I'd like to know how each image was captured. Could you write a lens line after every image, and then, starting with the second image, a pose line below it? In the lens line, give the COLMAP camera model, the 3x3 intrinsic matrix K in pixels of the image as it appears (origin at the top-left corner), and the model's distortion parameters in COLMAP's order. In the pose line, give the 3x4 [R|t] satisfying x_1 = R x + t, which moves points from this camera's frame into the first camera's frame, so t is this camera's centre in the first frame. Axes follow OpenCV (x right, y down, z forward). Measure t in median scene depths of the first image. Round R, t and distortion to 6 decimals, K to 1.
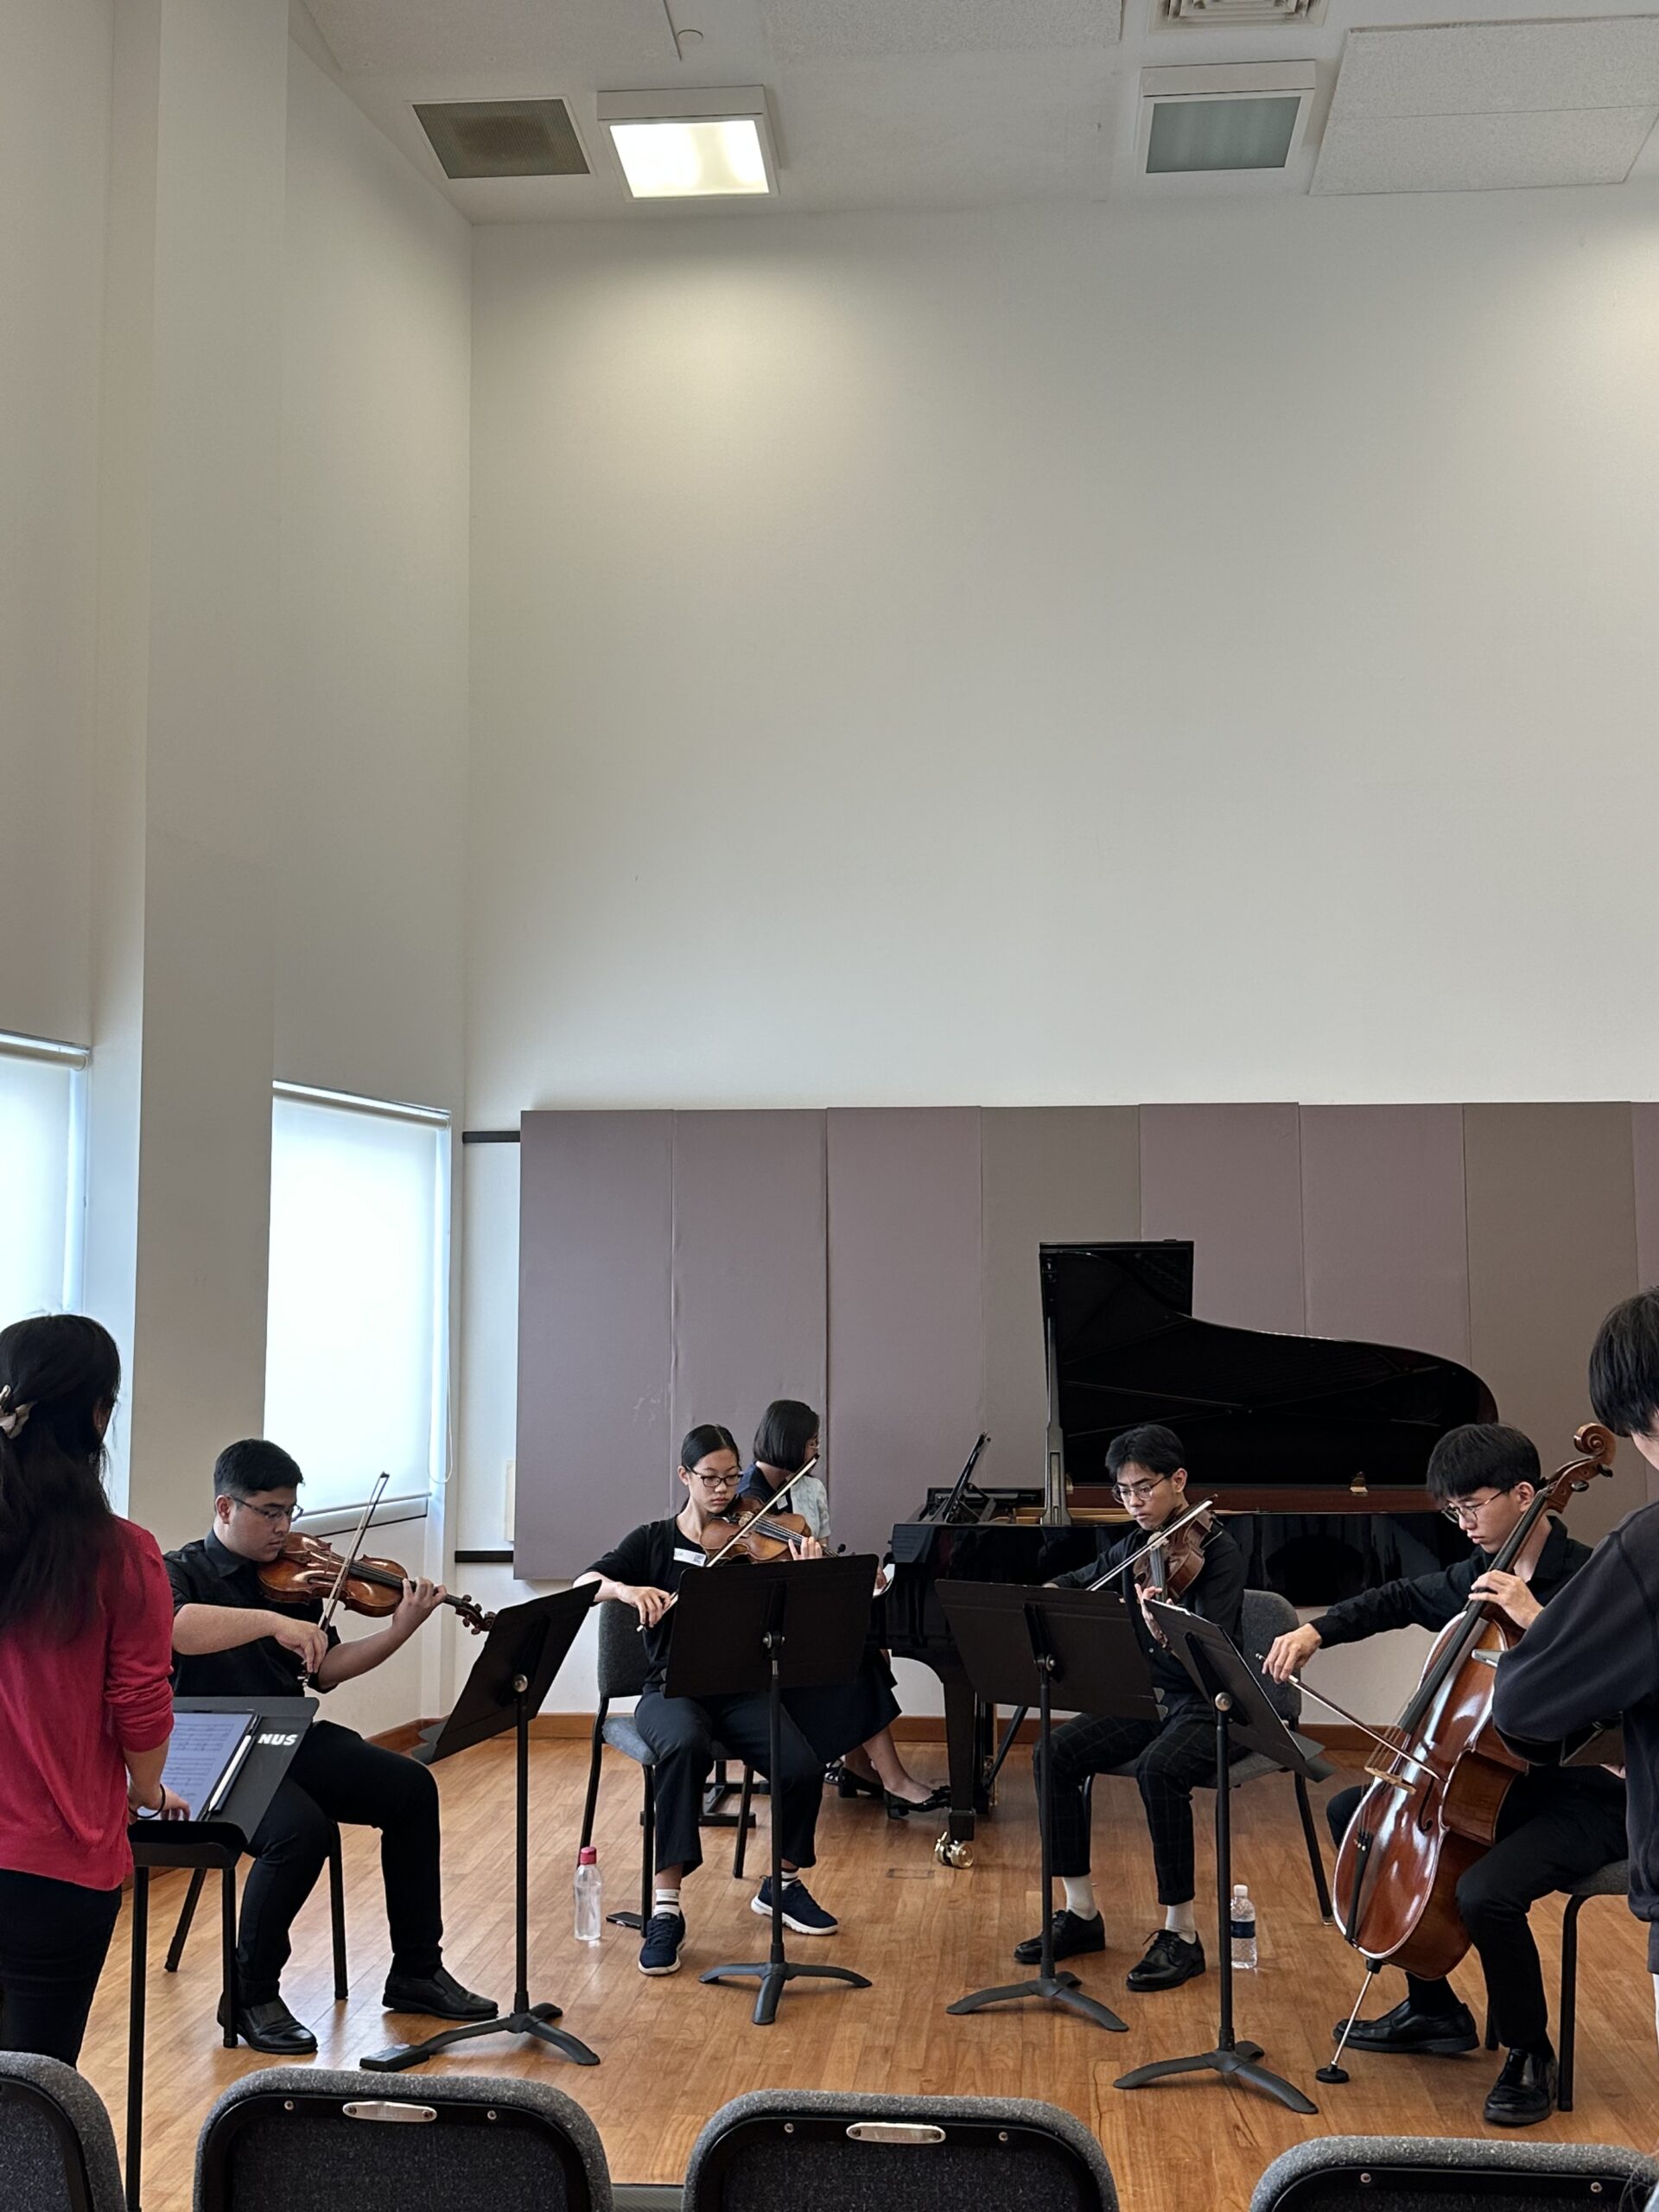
lens RADIAL K [[2308.2, 0, 829.5], [0, 2308.2, 1106.0], [0, 0, 1]] dist [0.209555, -0.446395]
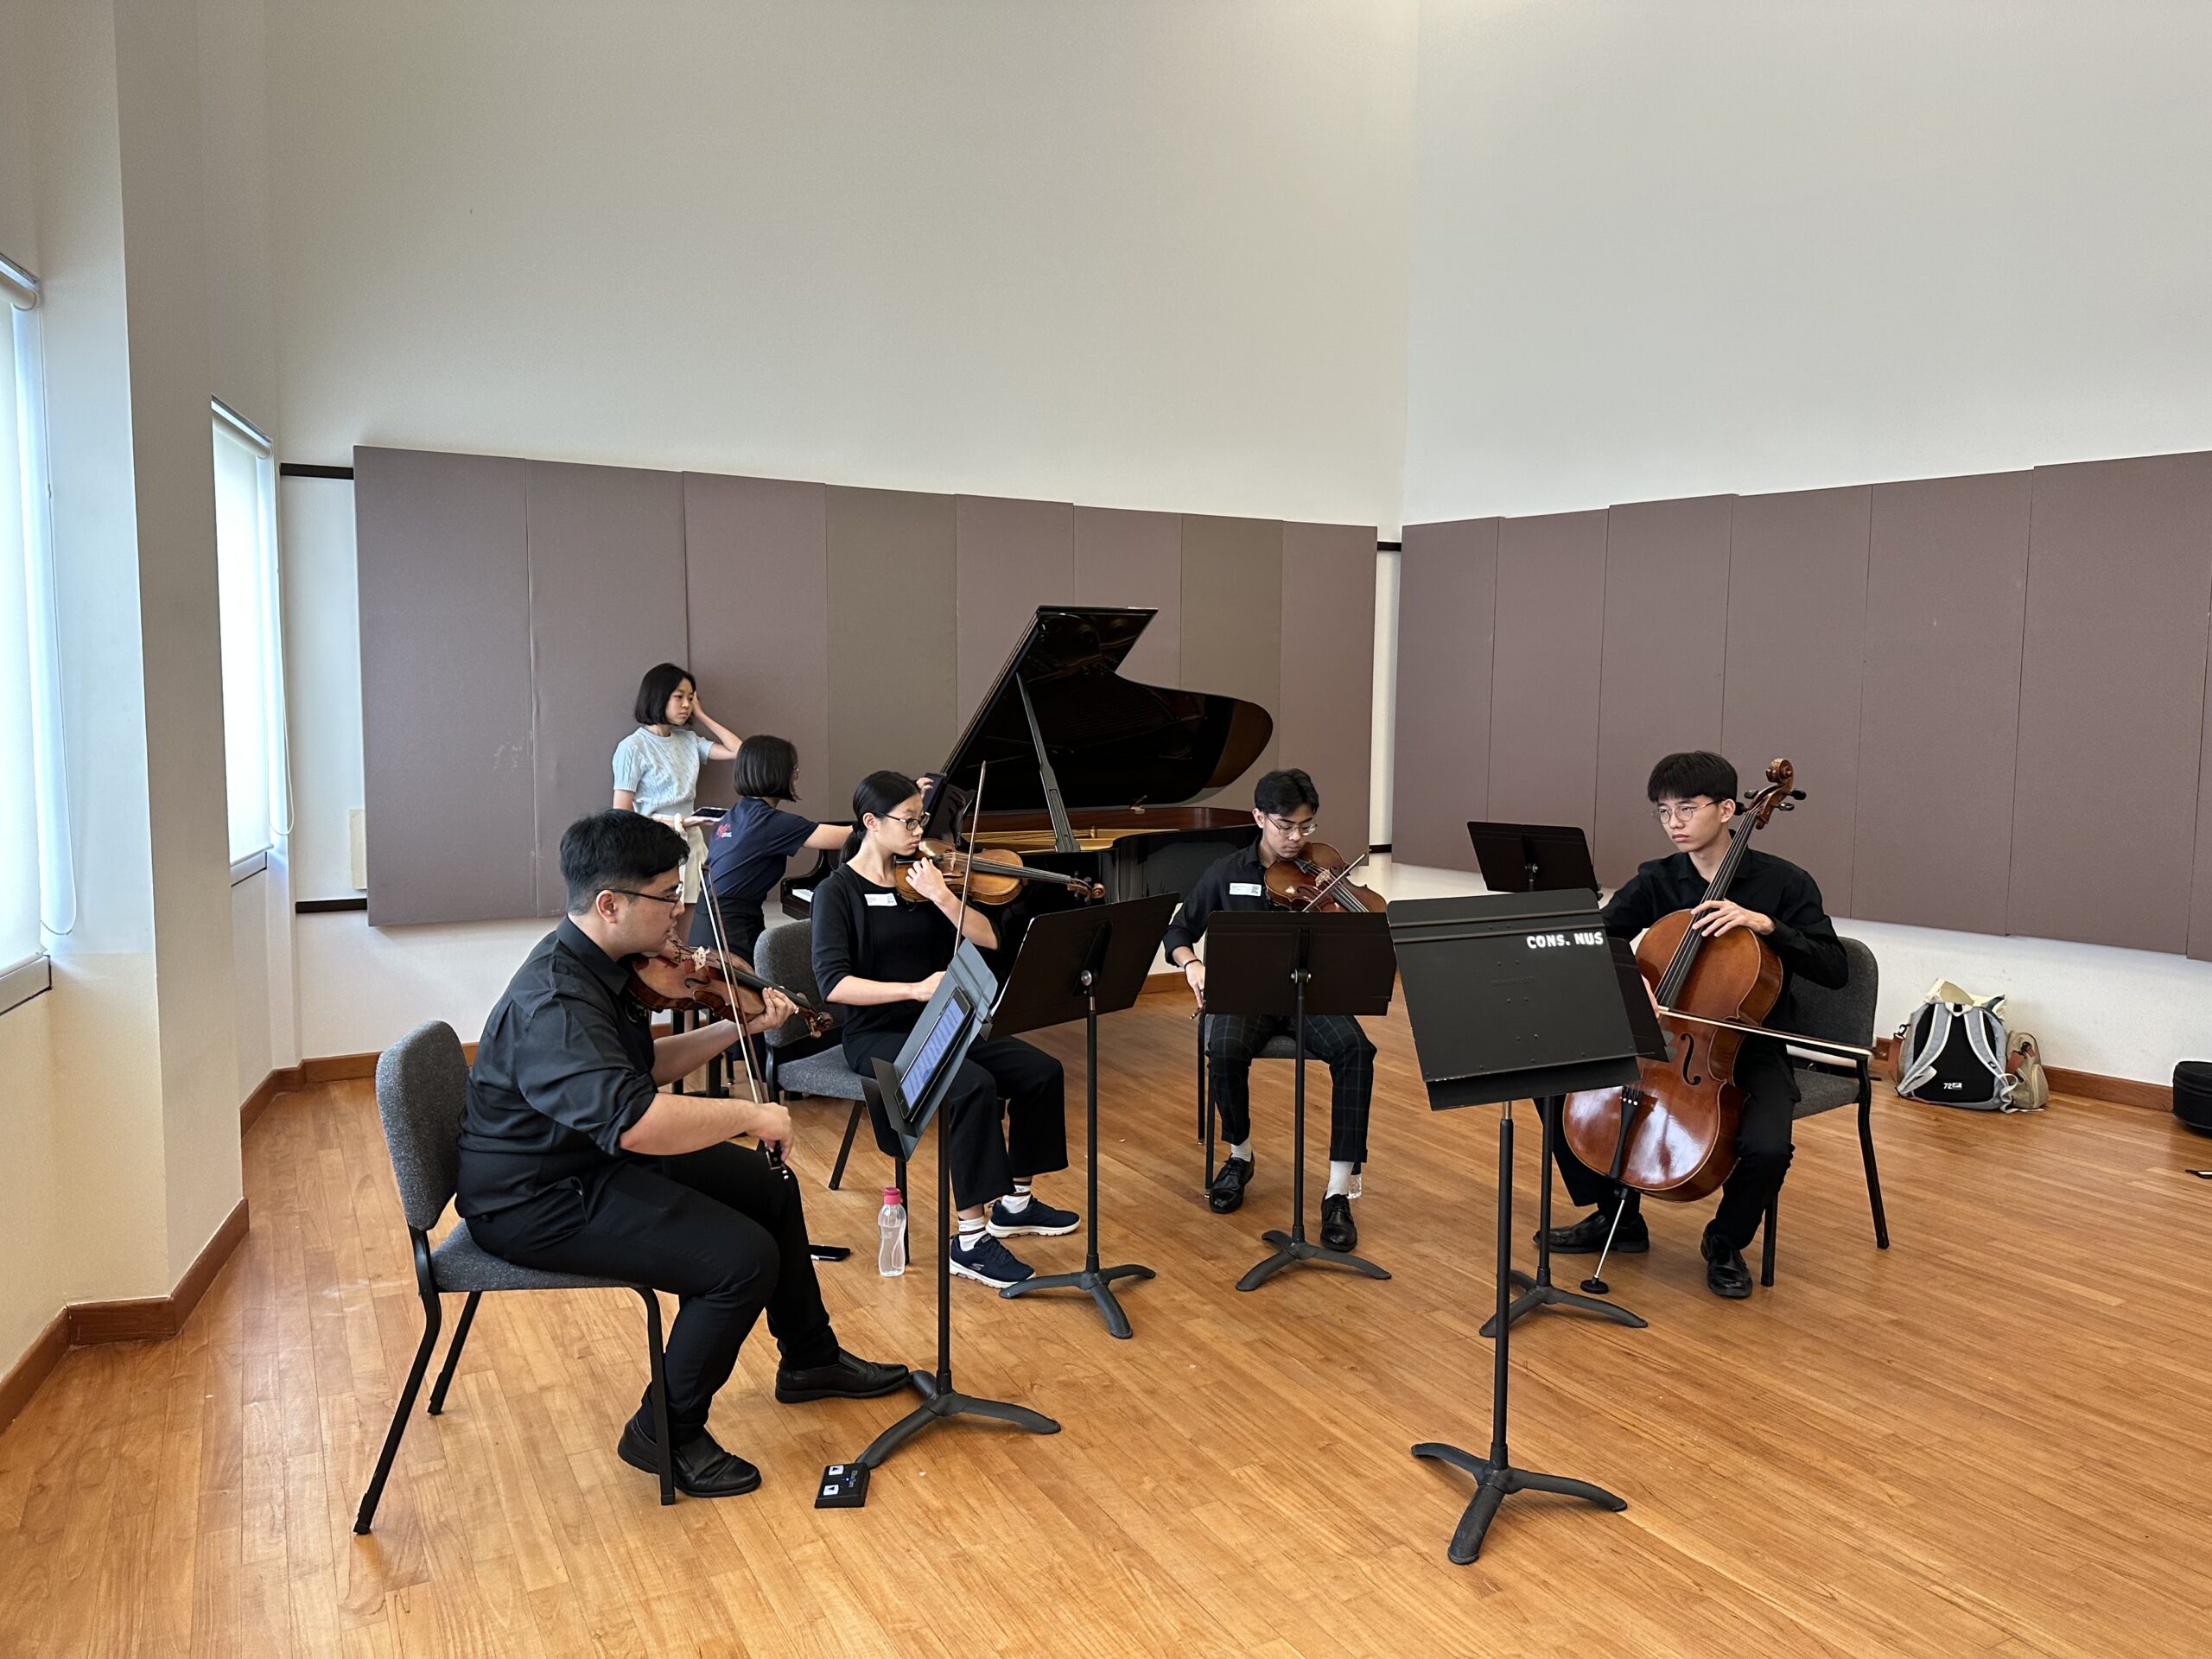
lens RADIAL K [[1560.7, 0, 1106.0], [0, 1560.7, 829.5], [0, 0, 1]] dist [0.036590, -0.005878]
pose [[0.830807, -0.042191, 0.554958, -0.377147], [-0.058702, 0.984918, 0.162760, 0.052466], [-0.553456, -0.167800, 0.815800, 0.435783]]
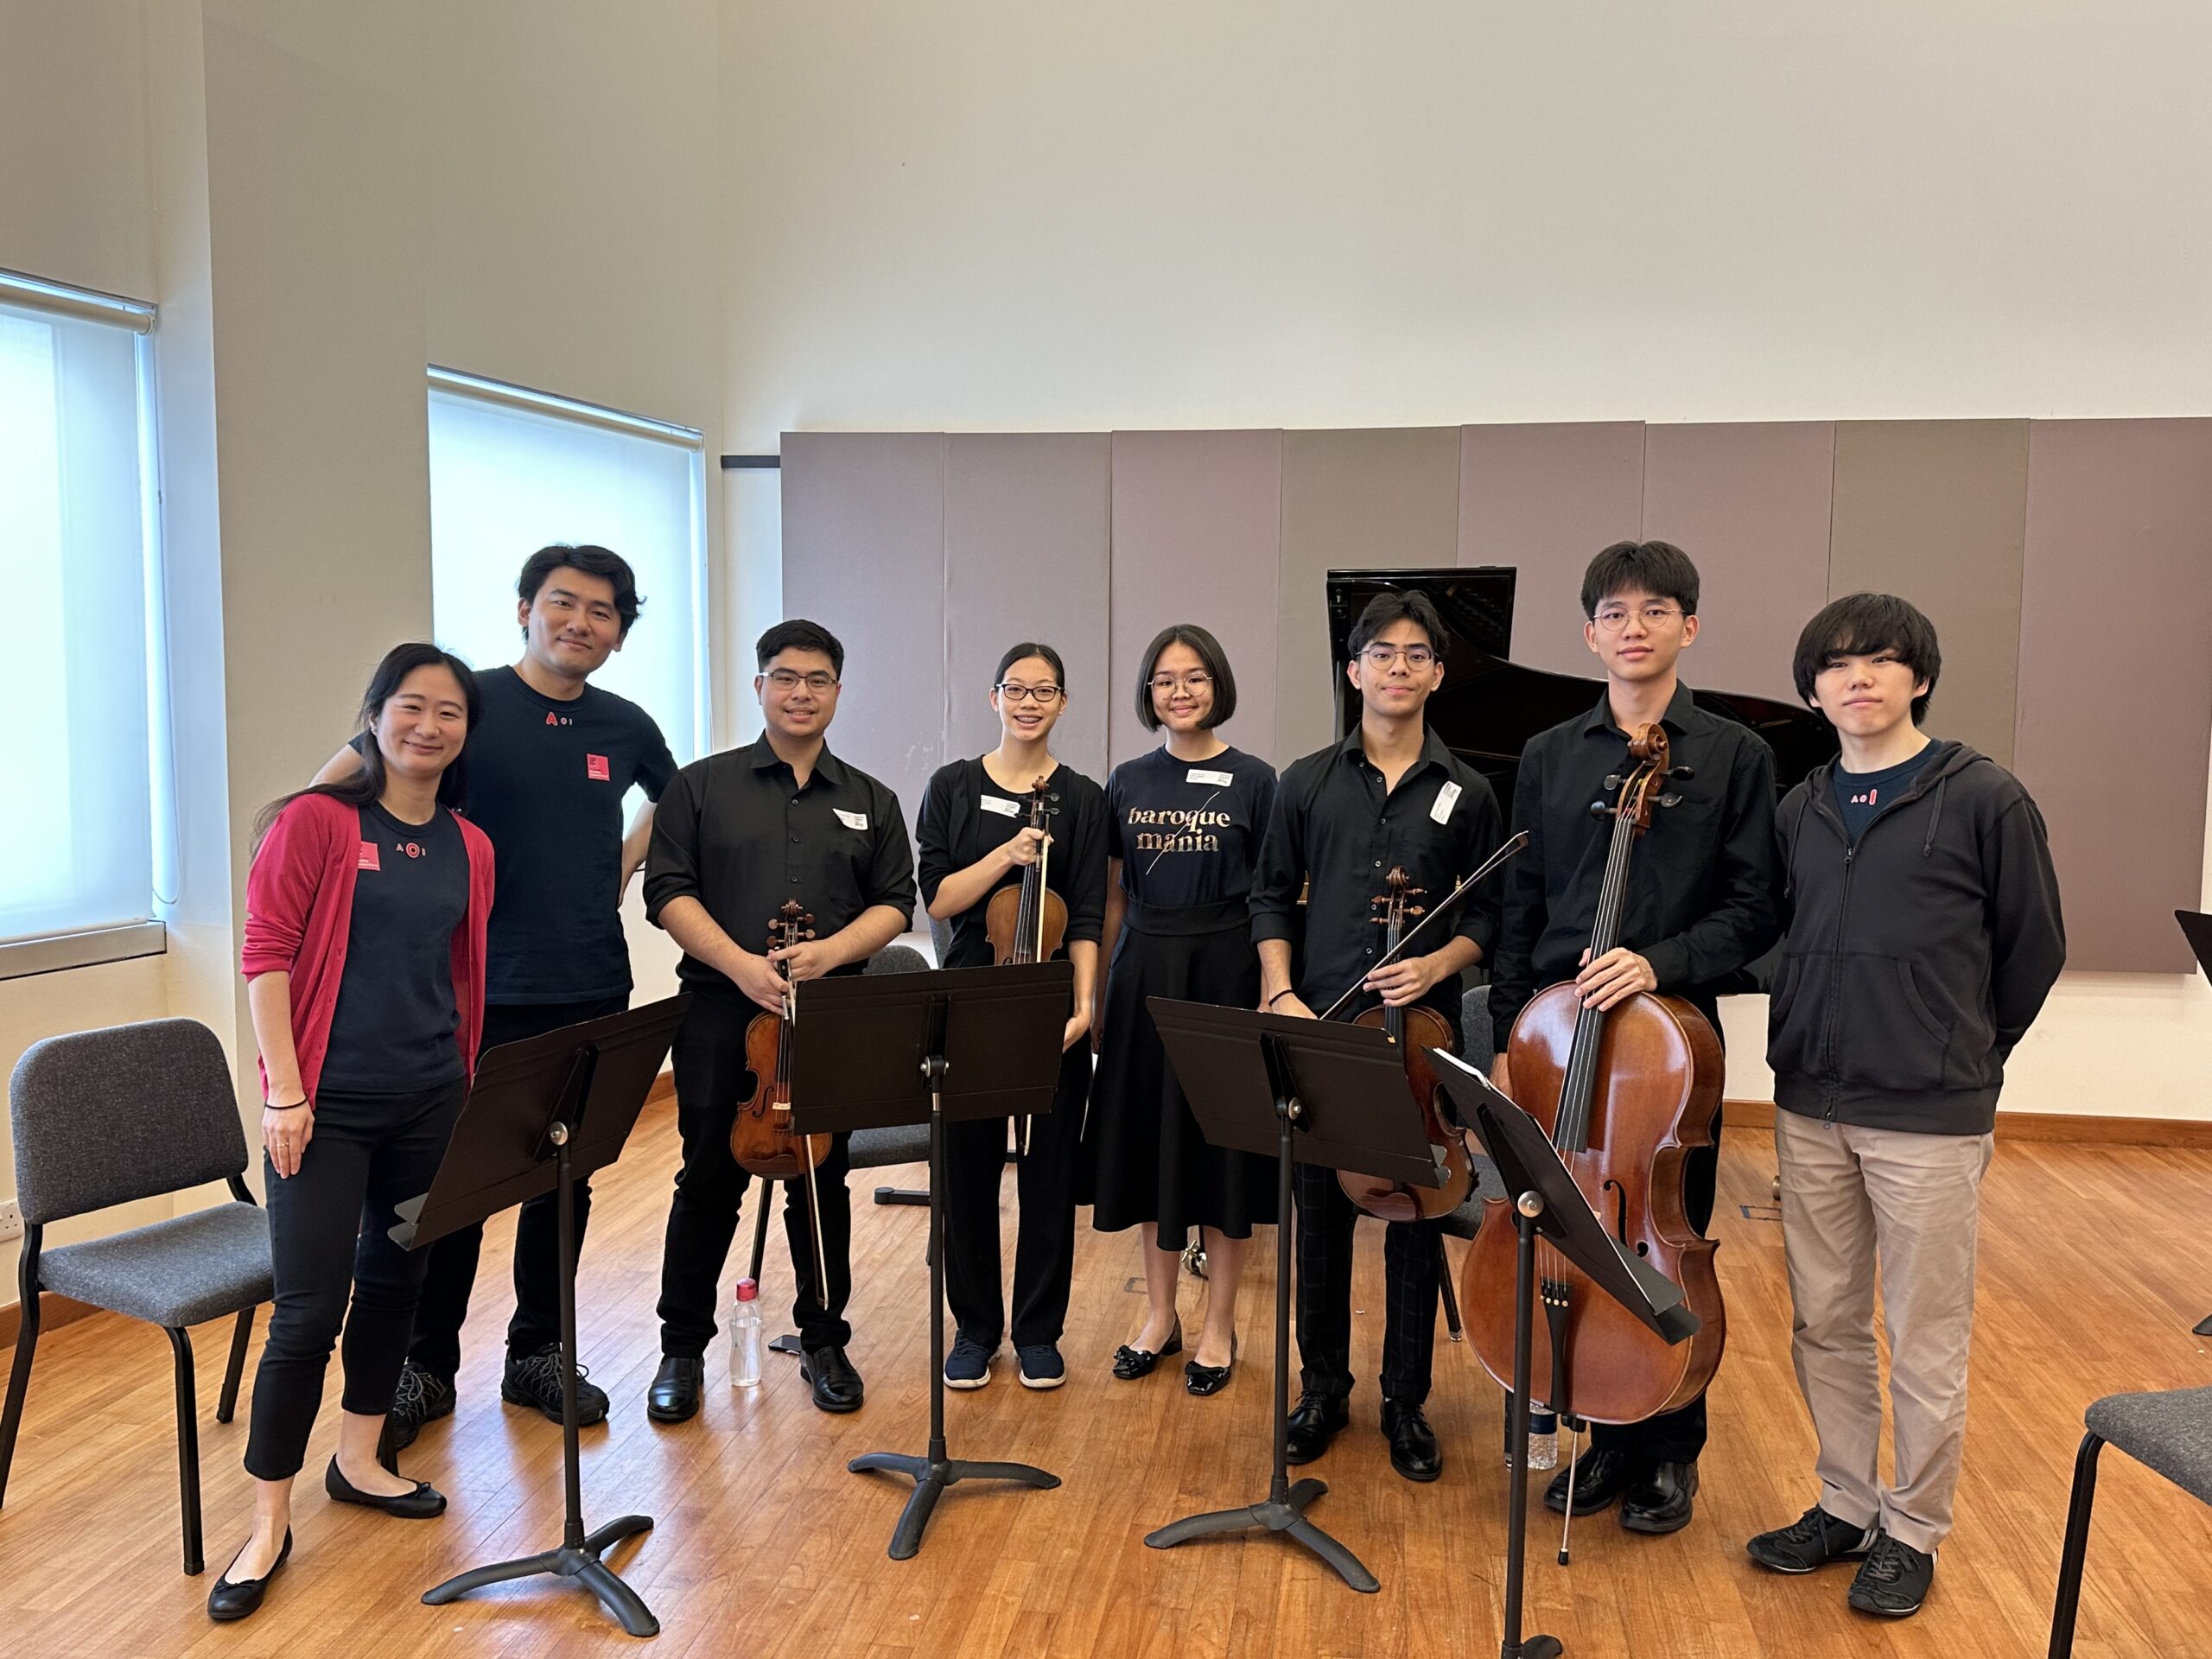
lens RADIAL K [[1836.8, 0, 1106.0], [0, 1836.8, 829.5], [0, 0, 1]] dist [0.145859, -0.245662]
pose [[0.998246, 0.017248, -0.056643, 0.061890], [-0.007270, 0.985096, 0.171852, 0.046222], [0.058763, -0.171139, 0.983493, 0.403305]]
